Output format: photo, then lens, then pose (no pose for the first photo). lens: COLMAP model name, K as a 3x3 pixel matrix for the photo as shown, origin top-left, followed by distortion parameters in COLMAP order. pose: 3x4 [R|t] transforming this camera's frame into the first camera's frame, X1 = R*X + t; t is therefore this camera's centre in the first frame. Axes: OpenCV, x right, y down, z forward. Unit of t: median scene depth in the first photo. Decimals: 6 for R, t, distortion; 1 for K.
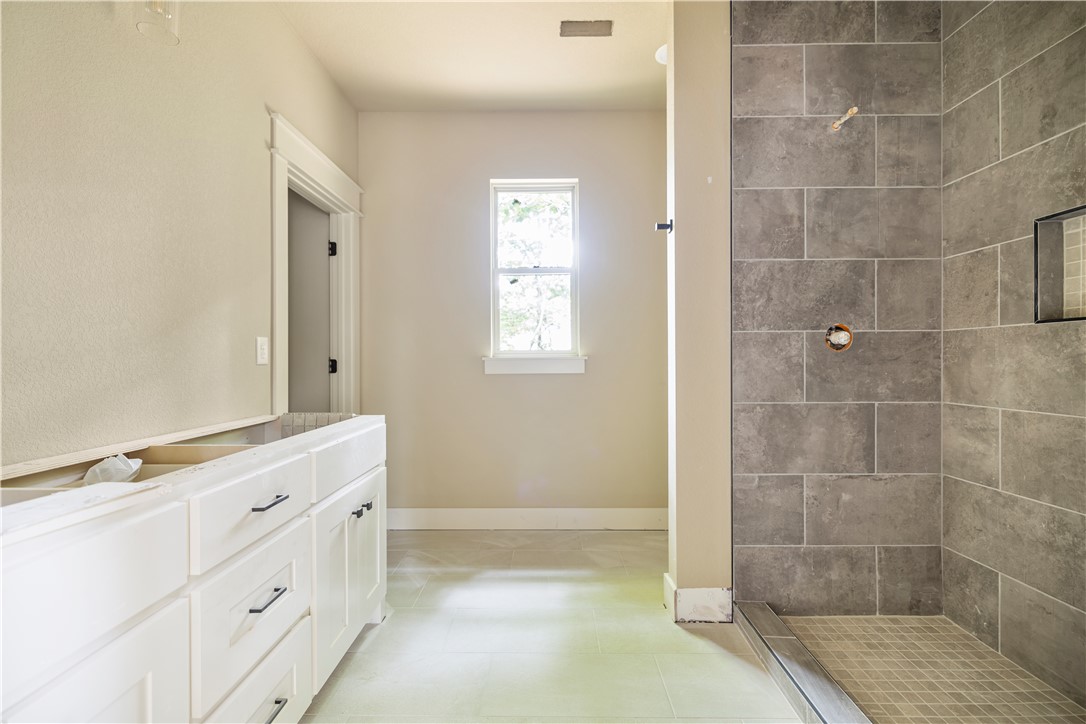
lens RADIAL K [[456.5, 0, 544.7], [0, 456.5, 362.0], [0, 0, 1]] dist [0.001209, -0.000942]
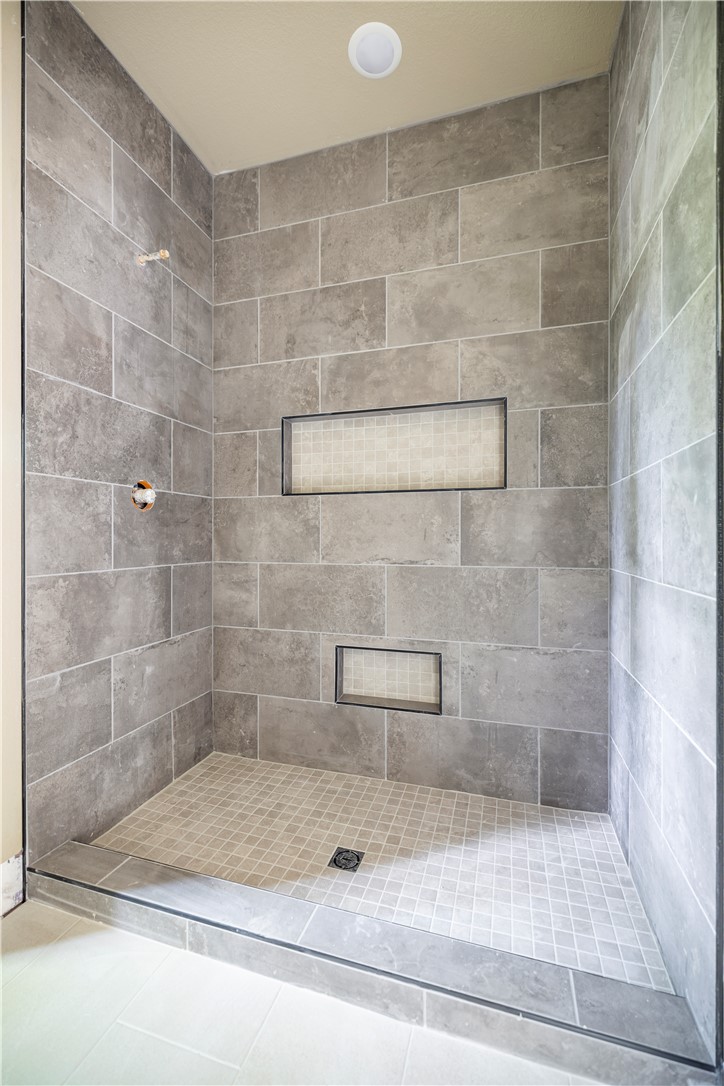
lens RADIAL K [[456.5, 0, 364.1], [0, 456.5, 539.2], [0, 0, 1]] dist [0.001209, -0.000942]
pose [[0.275395, 0.001636, 0.961330, -0.105373], [0.000971, 0.999998, -0.001980, 0.035285], [-0.961331, 0.001479, 0.275392, 0.332712]]
